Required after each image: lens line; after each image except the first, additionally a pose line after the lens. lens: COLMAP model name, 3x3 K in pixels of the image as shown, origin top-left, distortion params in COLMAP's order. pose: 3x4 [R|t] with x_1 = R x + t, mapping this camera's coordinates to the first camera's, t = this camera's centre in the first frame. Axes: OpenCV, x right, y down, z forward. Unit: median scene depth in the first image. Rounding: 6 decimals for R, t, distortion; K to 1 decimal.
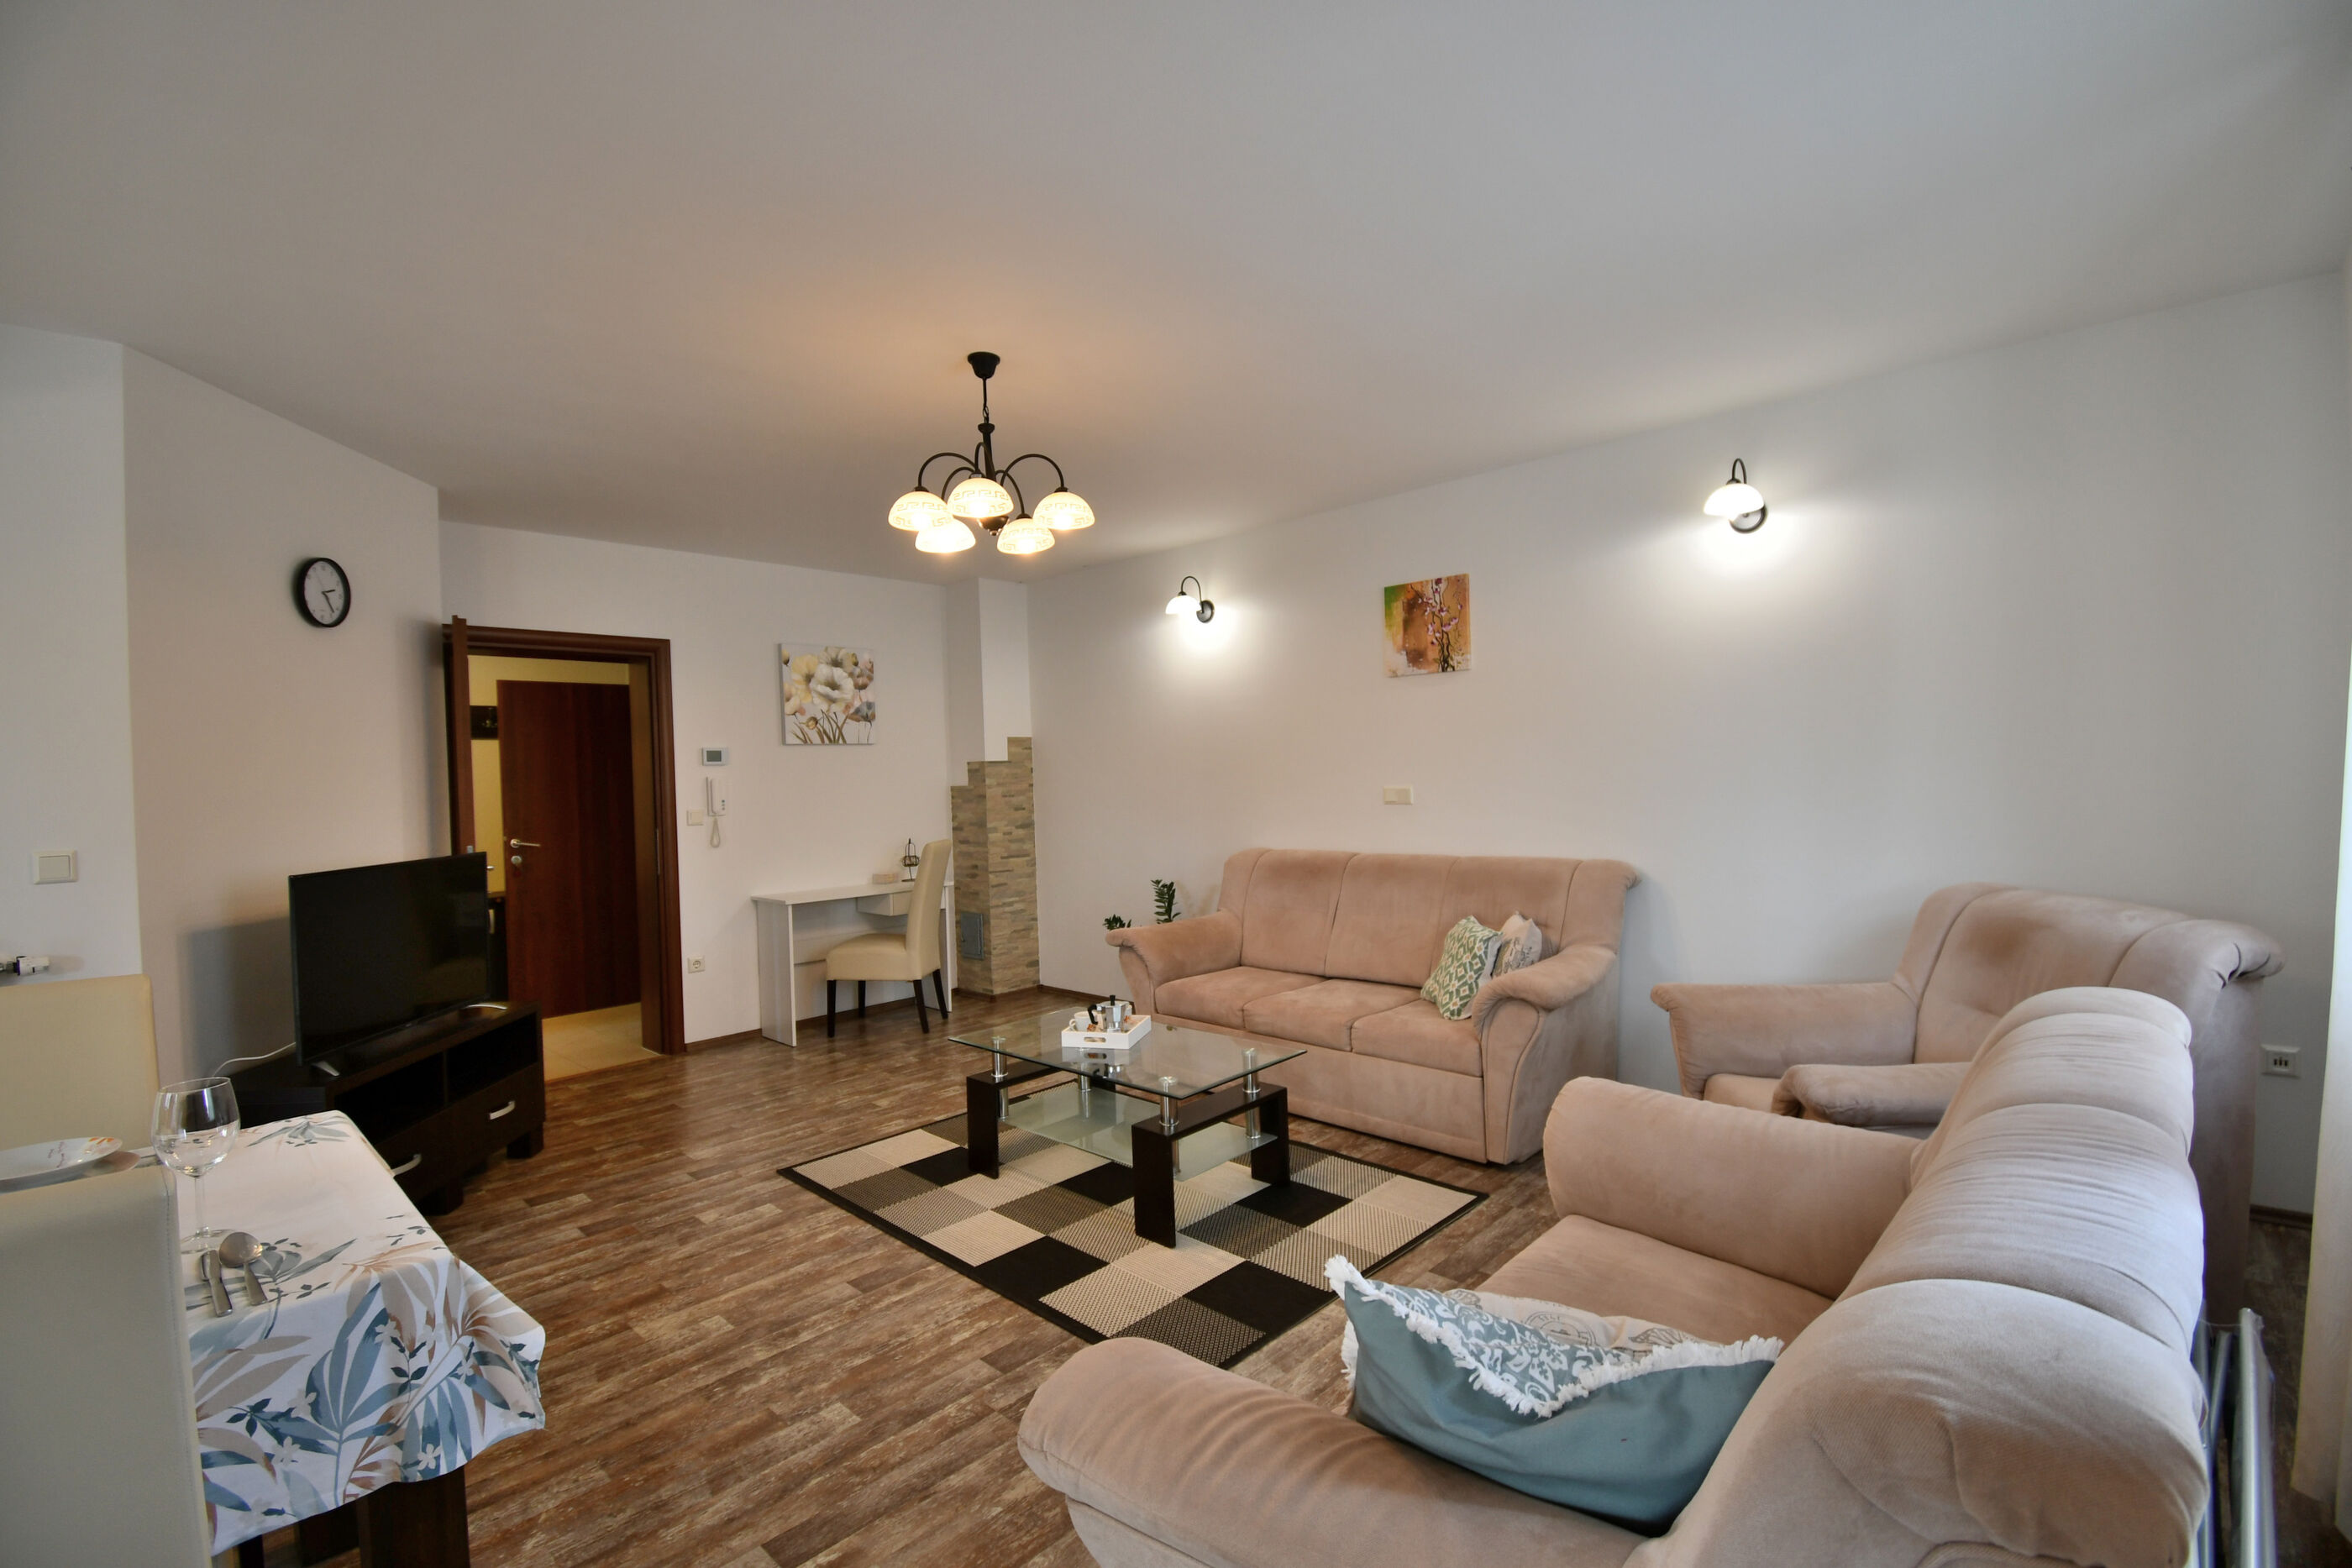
lens RADIAL K [[1025.5, 0, 1184.4], [0, 1025.5, 789.4], [0, 0, 1]] dist [0.013897, -0.020322]
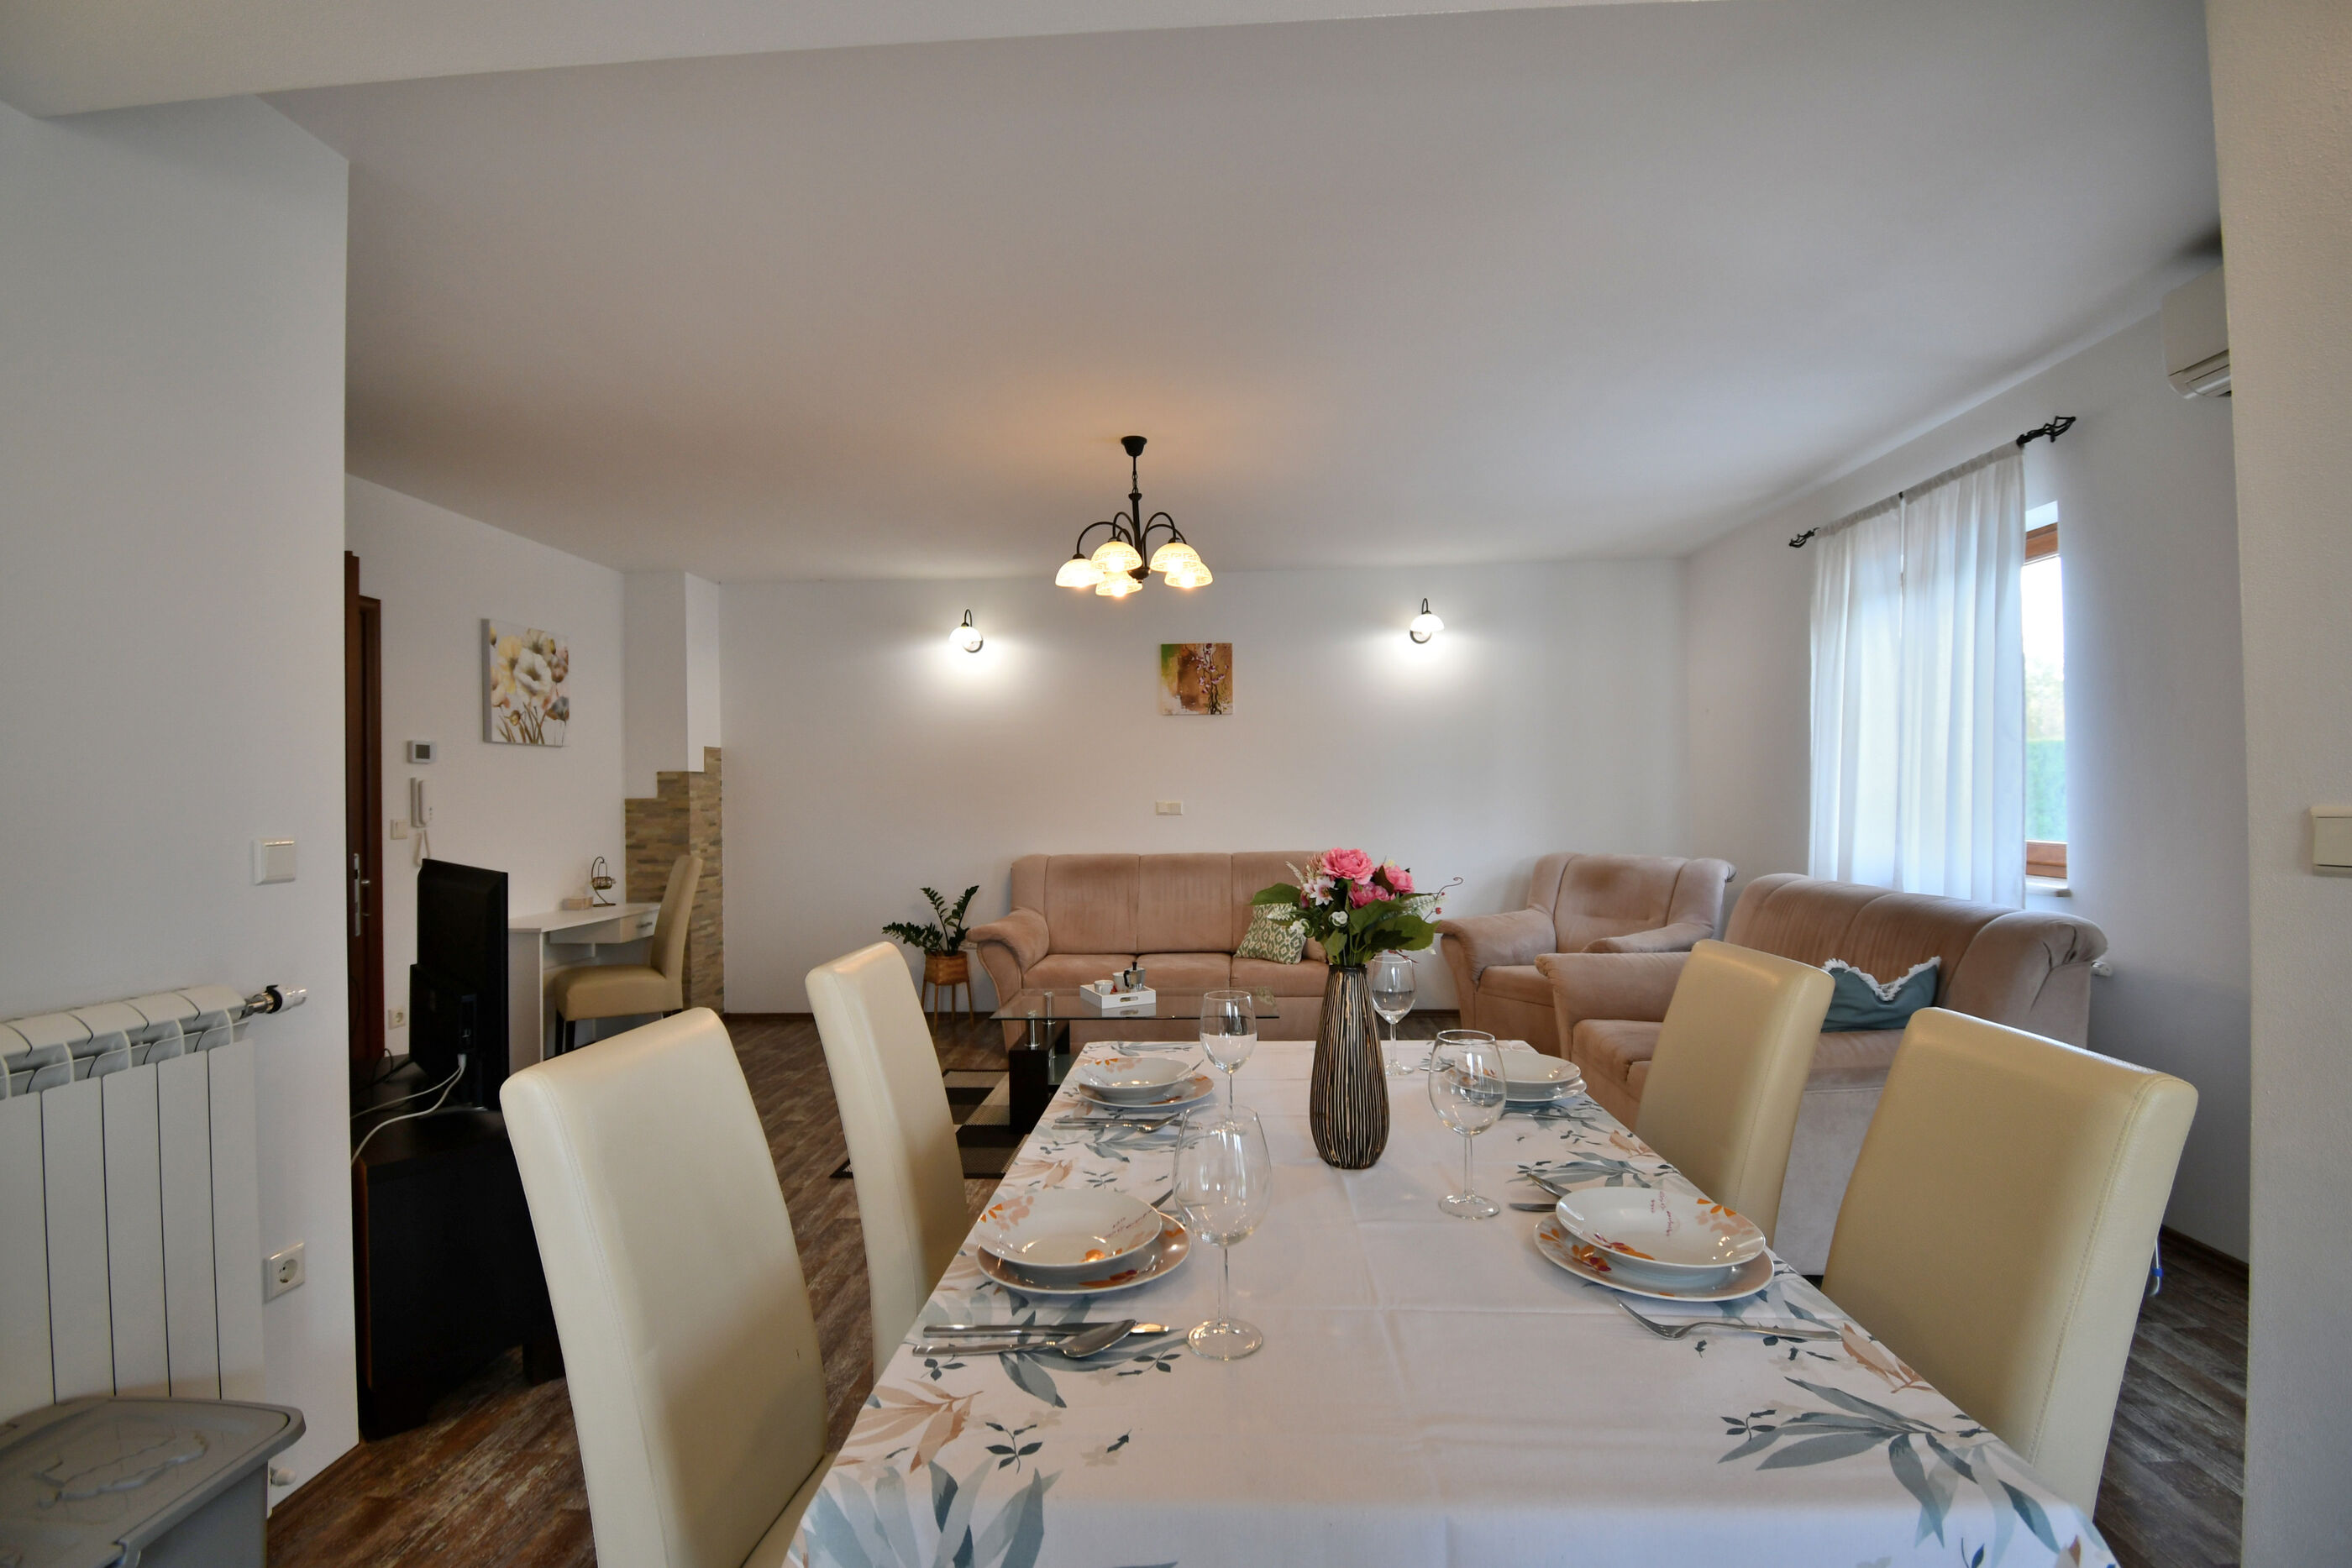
lens RADIAL K [[1025.5, 0, 1174.0], [0, 1025.5, 793.9], [0, 0, 1]] dist [0.013897, -0.020322]
pose [[0.763050, 0.021358, 0.645987, -0.613568], [-0.000537, 0.999474, -0.032412, 0.029747], [-0.646339, 0.024385, 0.762660, 0.024438]]
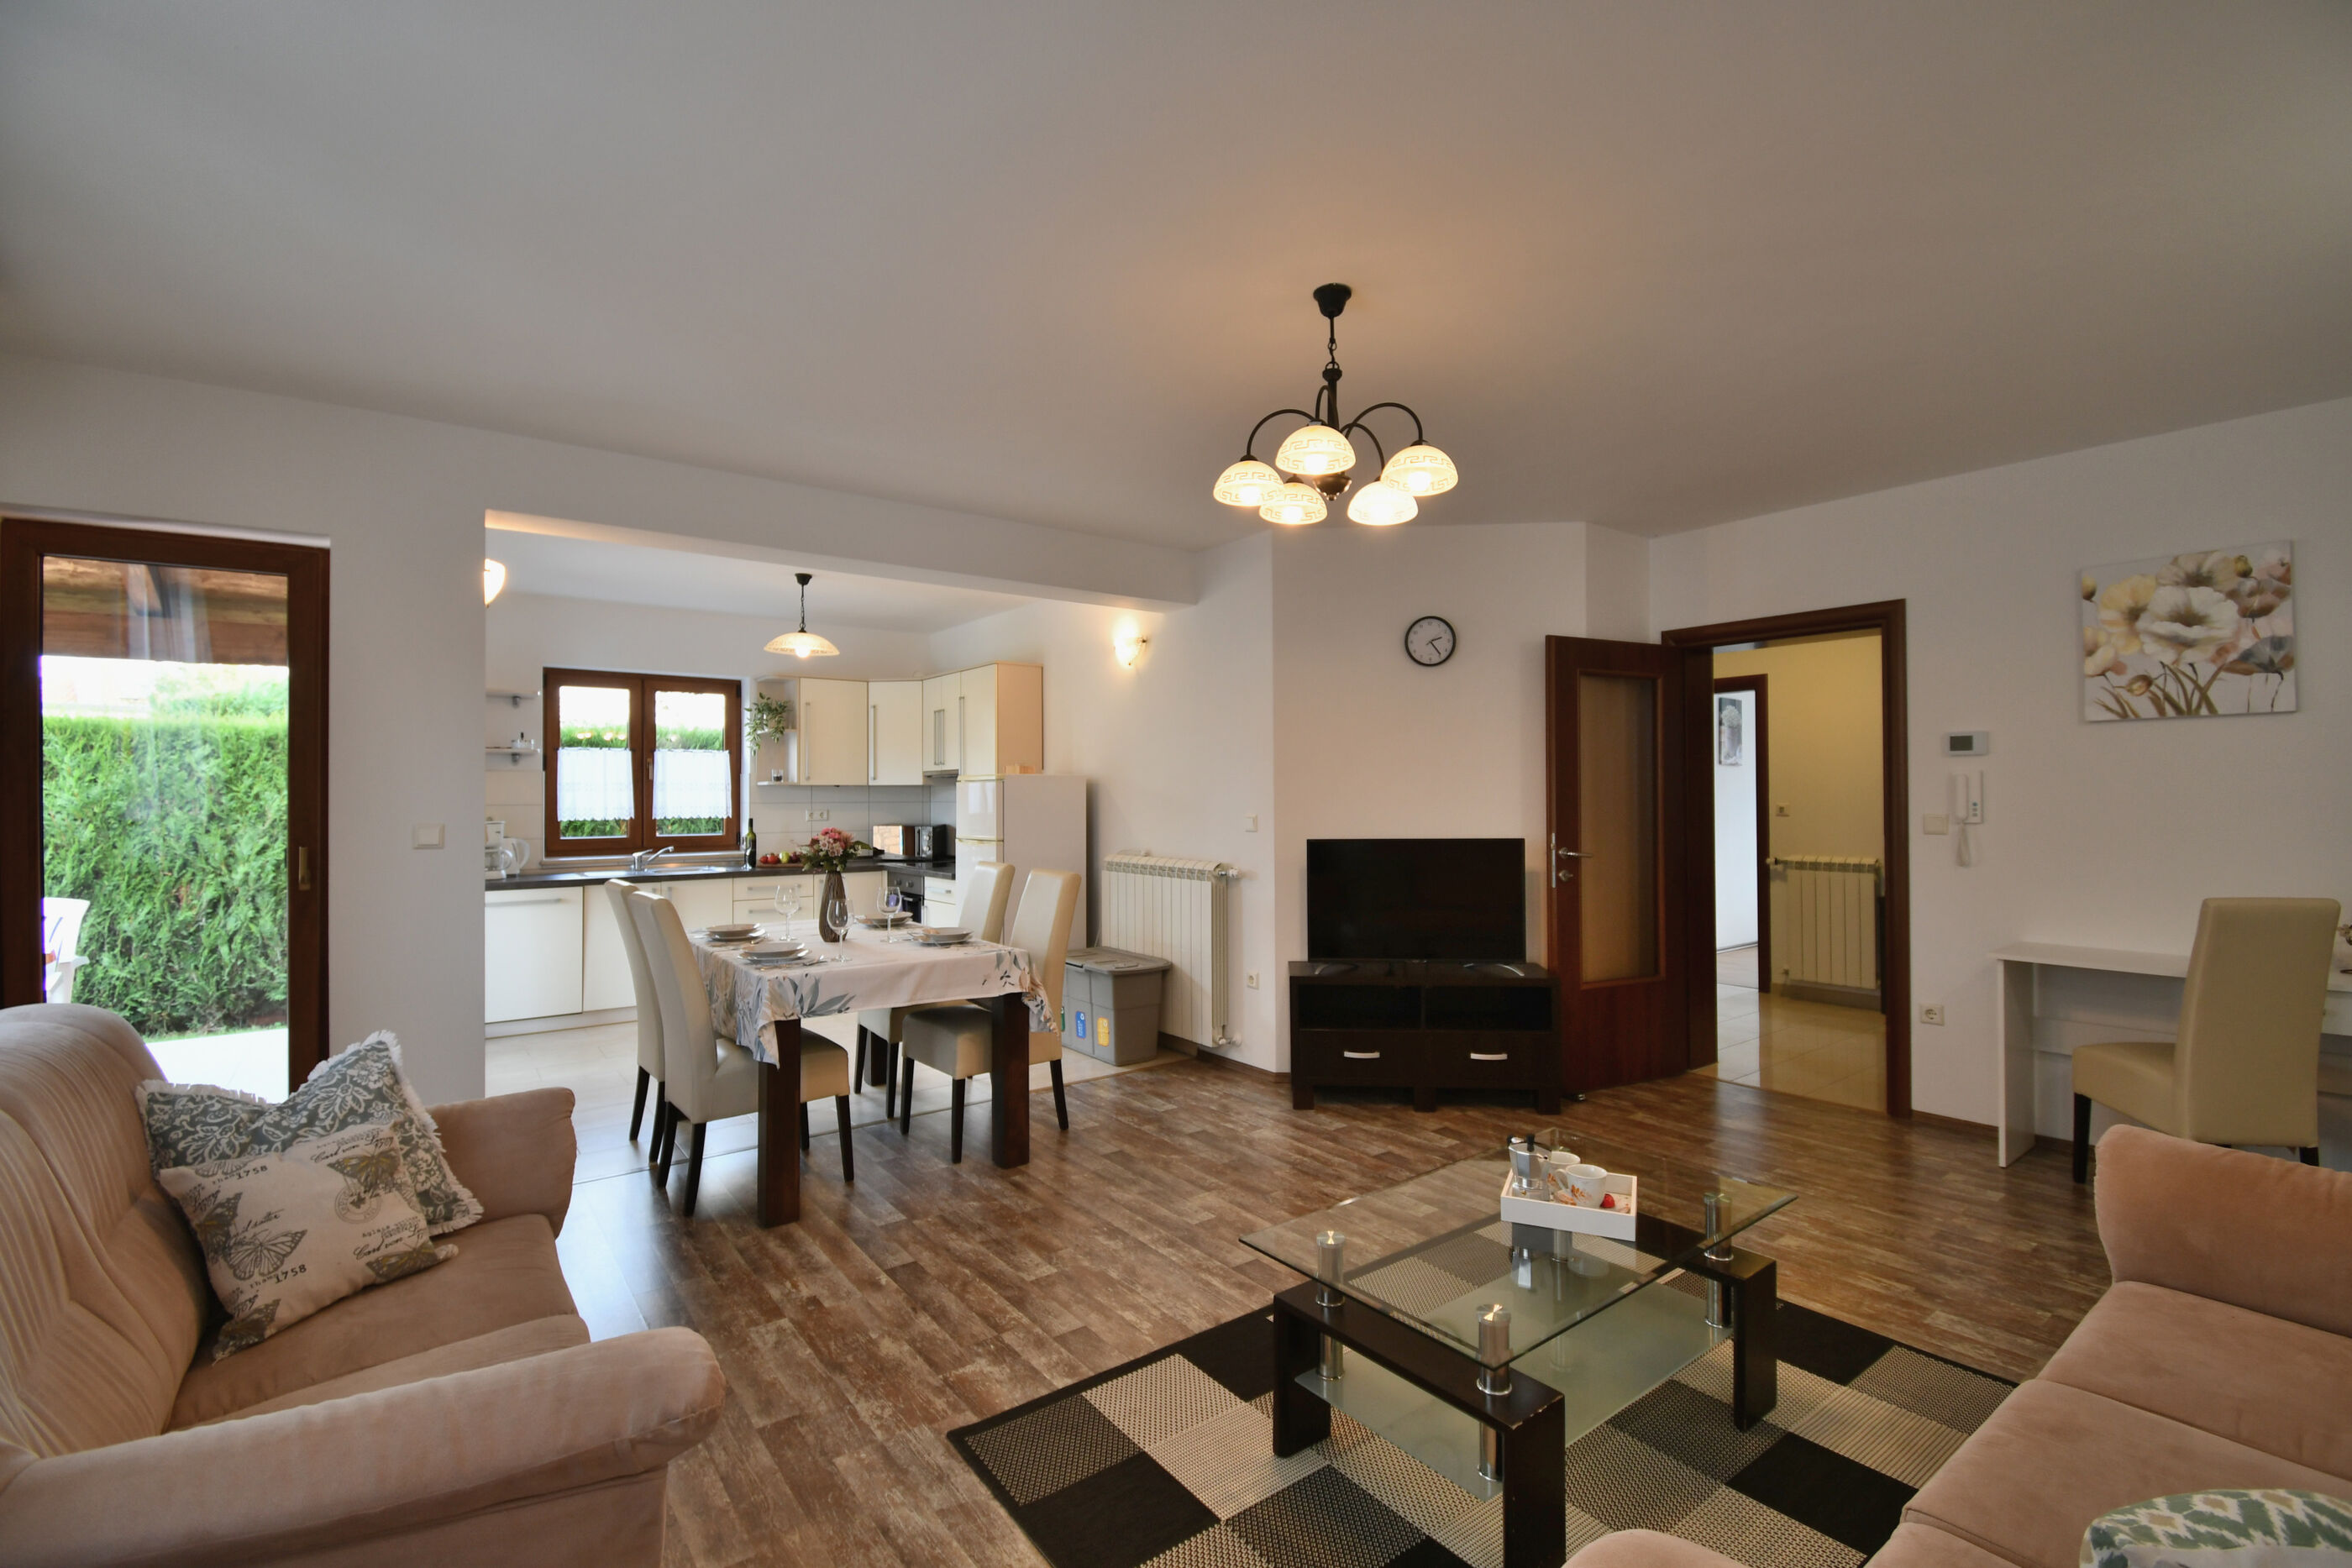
lens RADIAL K [[1025.5, 0, 1186.3], [0, 1025.5, 788.2], [0, 0, 1]] dist [0.013897, -0.020322]
pose [[-0.166260, 0.024083, -0.985788, 0.432933], [-0.003057, 0.999684, 0.024939, -0.019784], [0.986077, 0.007160, -0.166134, 0.664141]]
